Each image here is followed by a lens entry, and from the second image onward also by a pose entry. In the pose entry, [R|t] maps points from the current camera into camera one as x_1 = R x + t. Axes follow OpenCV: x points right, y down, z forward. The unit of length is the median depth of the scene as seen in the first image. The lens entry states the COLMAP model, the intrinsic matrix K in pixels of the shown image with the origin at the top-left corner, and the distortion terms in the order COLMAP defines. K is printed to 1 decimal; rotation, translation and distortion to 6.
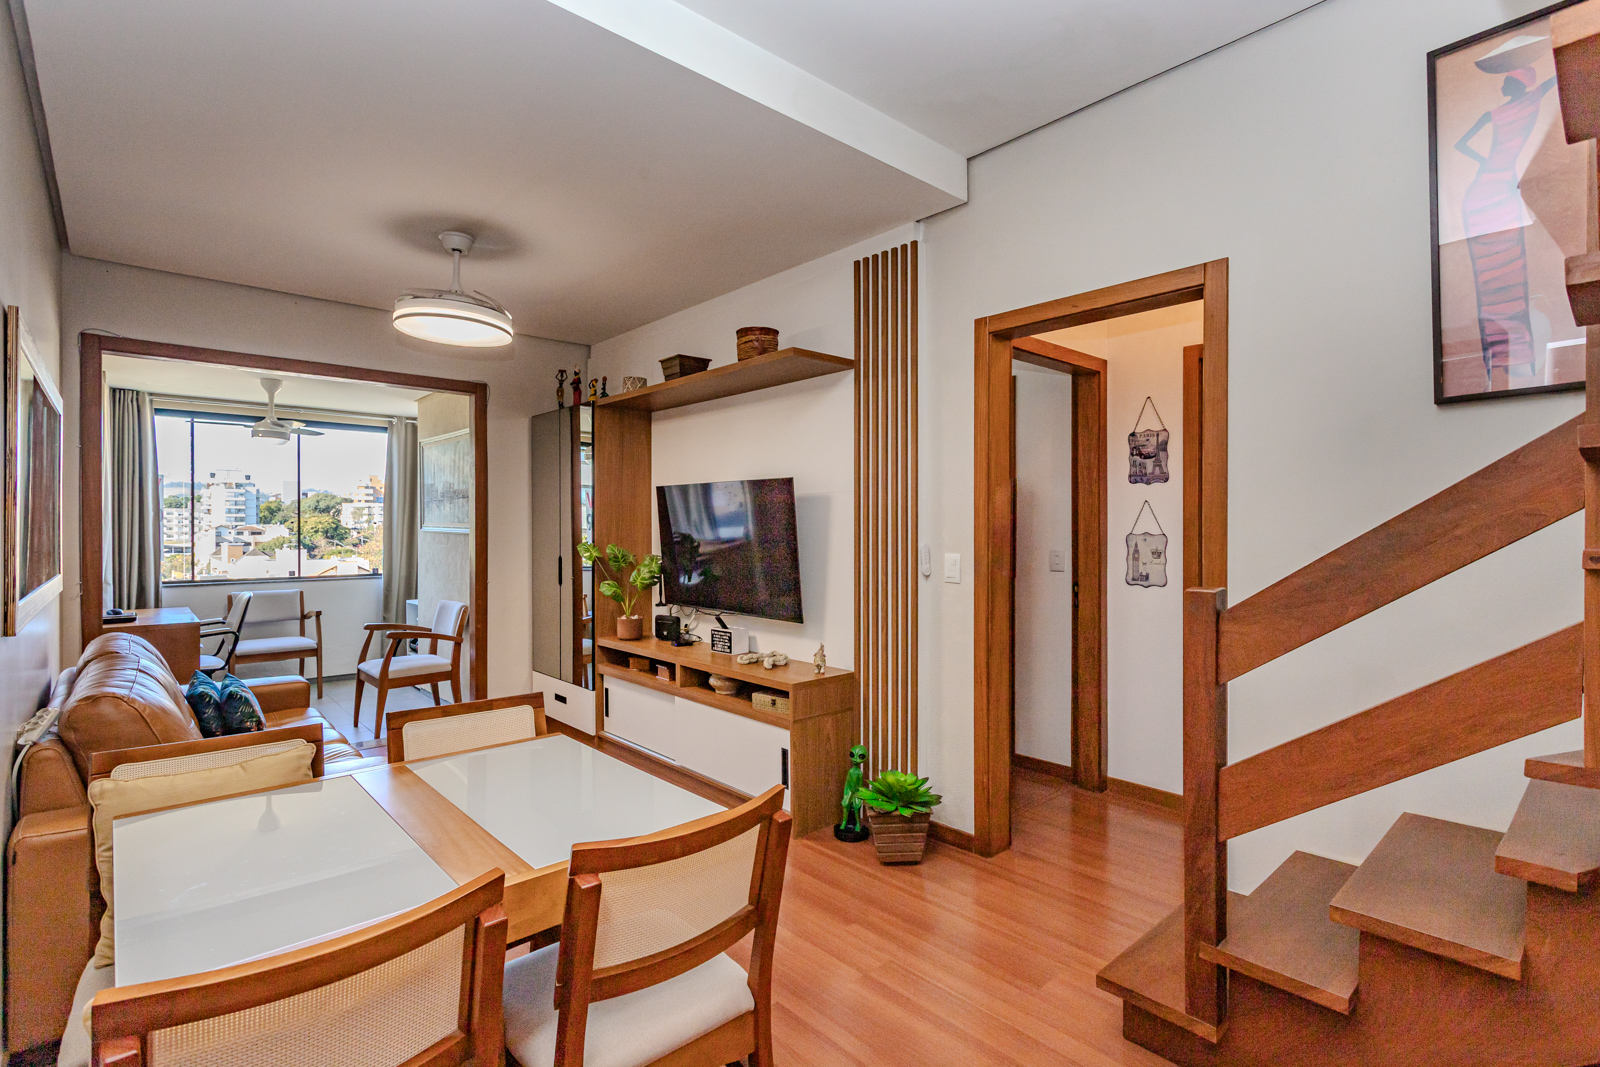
lens RADIAL K [[759.0, 0, 817.1], [0, 759.0, 529.7], [0, 0, 1]] dist [0.001074, 0.002959]
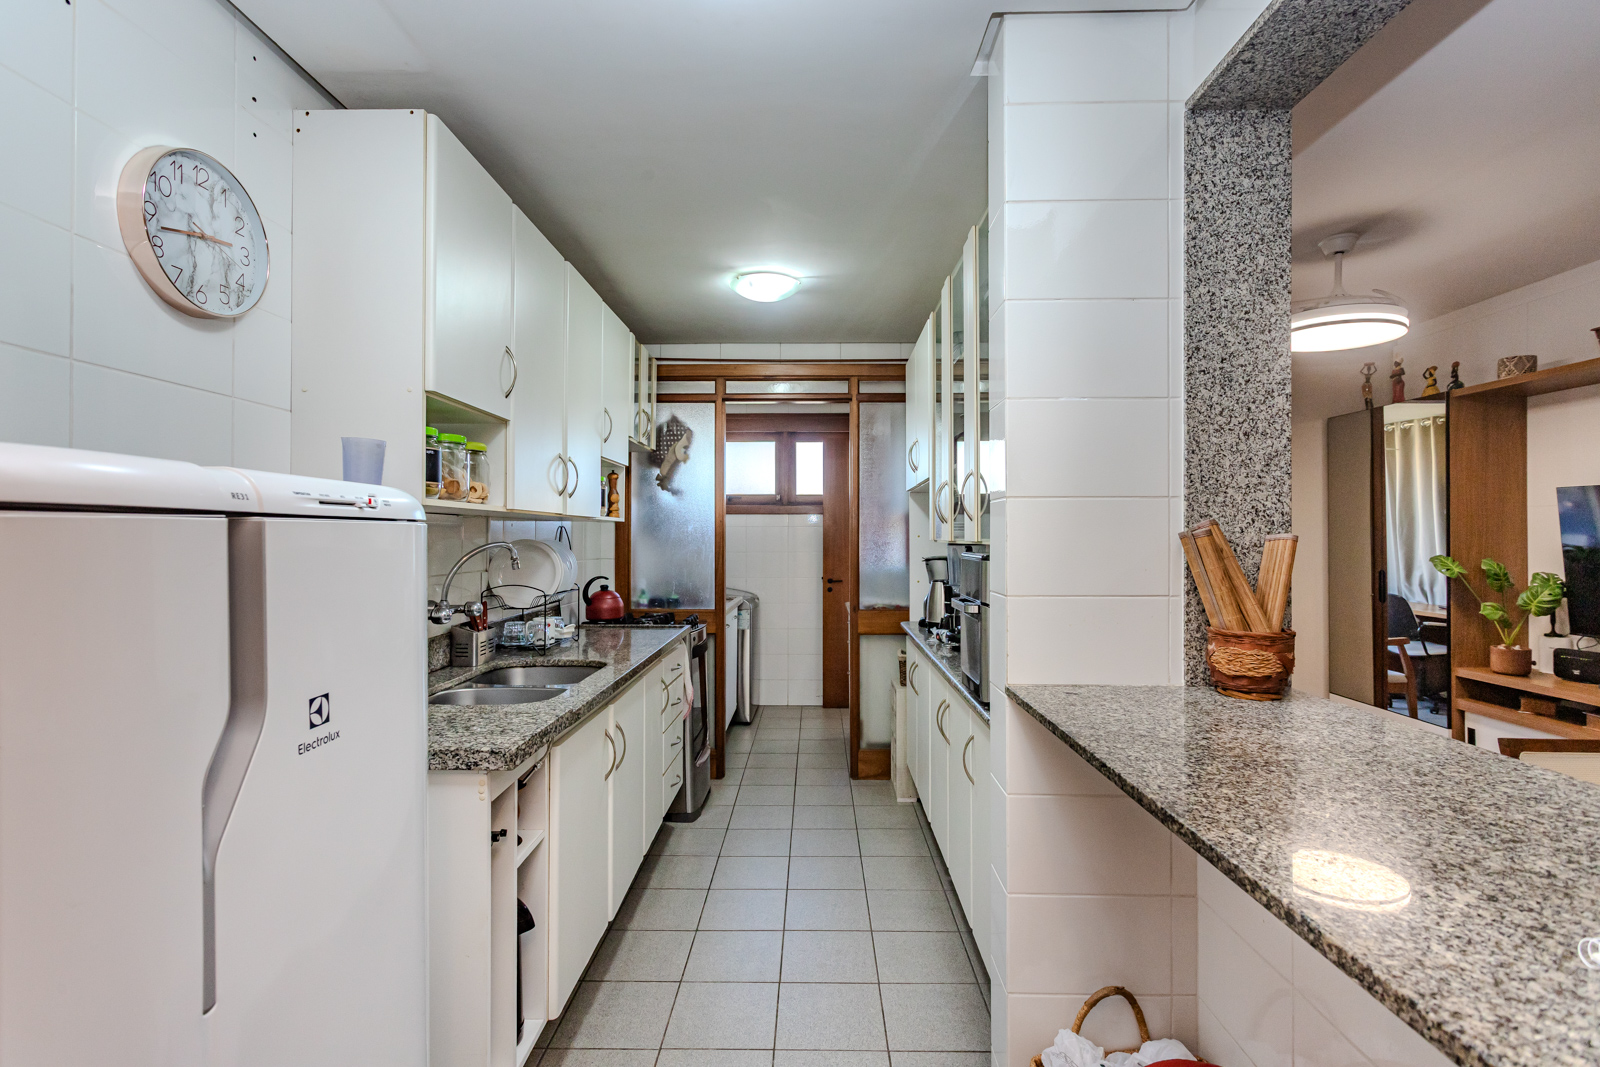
lens RADIAL K [[759.0, 0, 809.4], [0, 759.0, 530.5], [0, 0, 1]] dist [0.001074, 0.002959]
pose [[0.727769, -0.007915, -0.685776, -0.250844], [0.001489, 0.999949, -0.009961, -0.004920], [0.685820, 0.006228, 0.727744, -0.135779]]
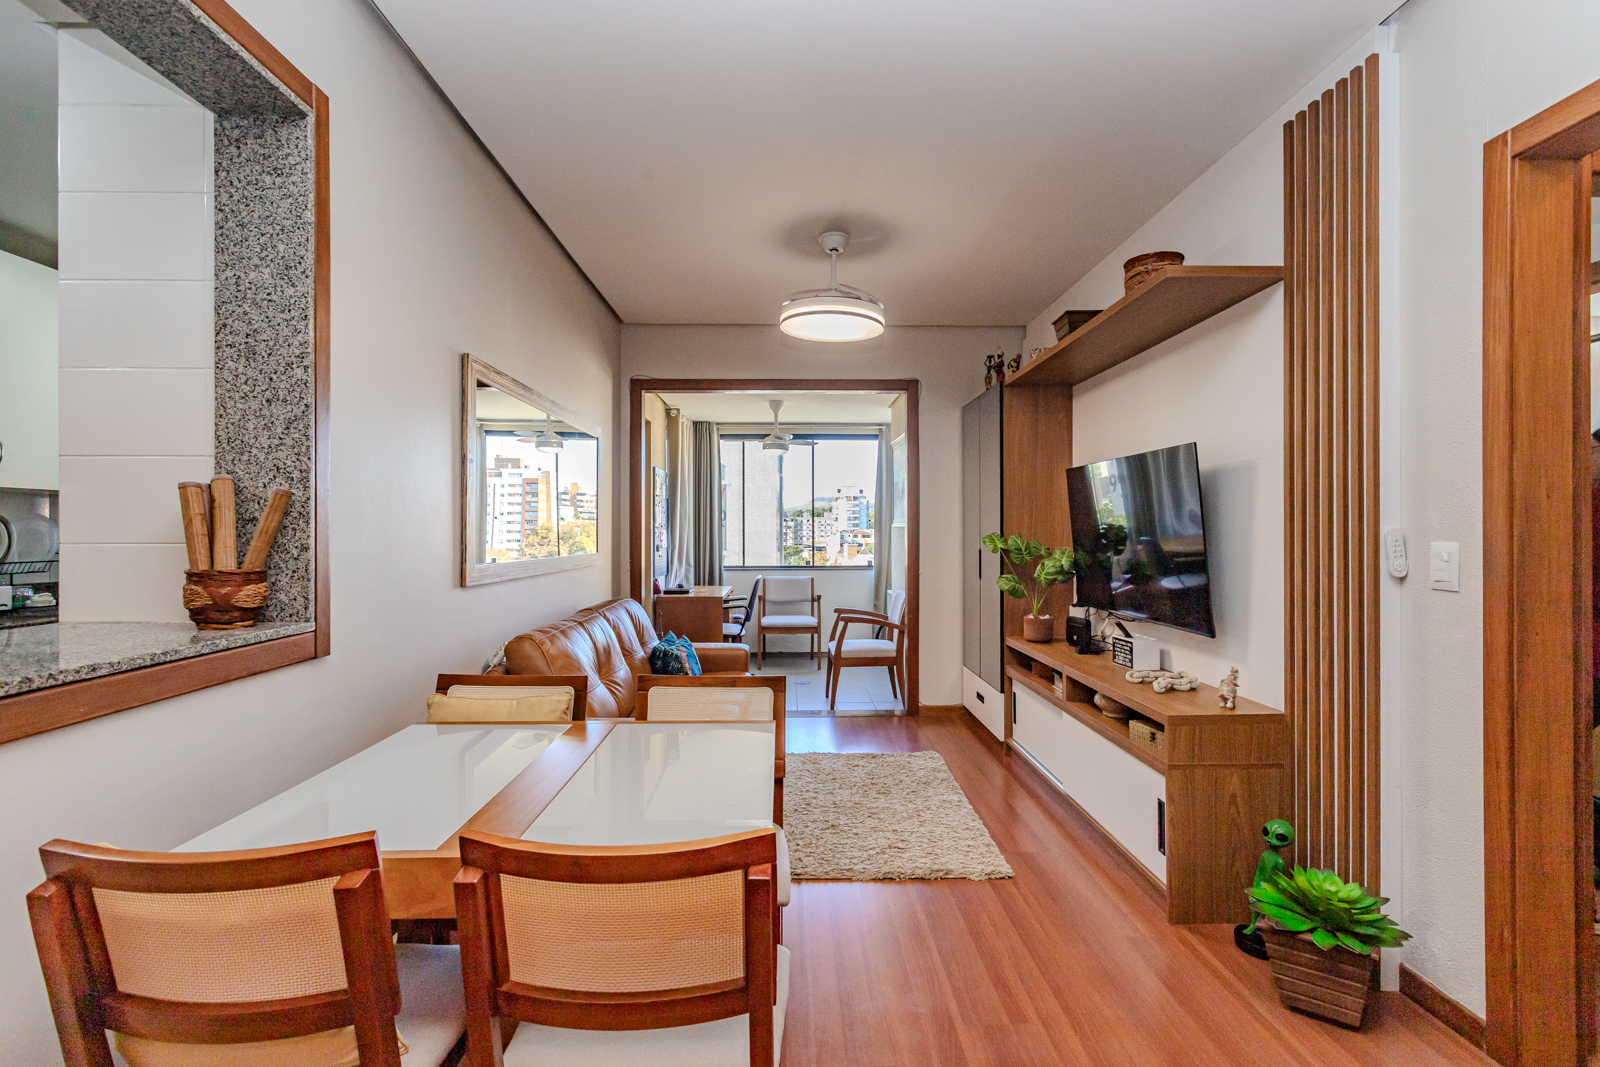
lens RADIAL K [[759.0, 0, 811.5], [0, 759.0, 530.5], [0, 0, 1]] dist [0.001074, 0.002959]
pose [[0.750901, -0.004581, -0.660399, 0.156386], [0.001461, 0.999985, -0.005276, 0.019392], [0.660413, 0.002997, 0.750897, 0.162603]]
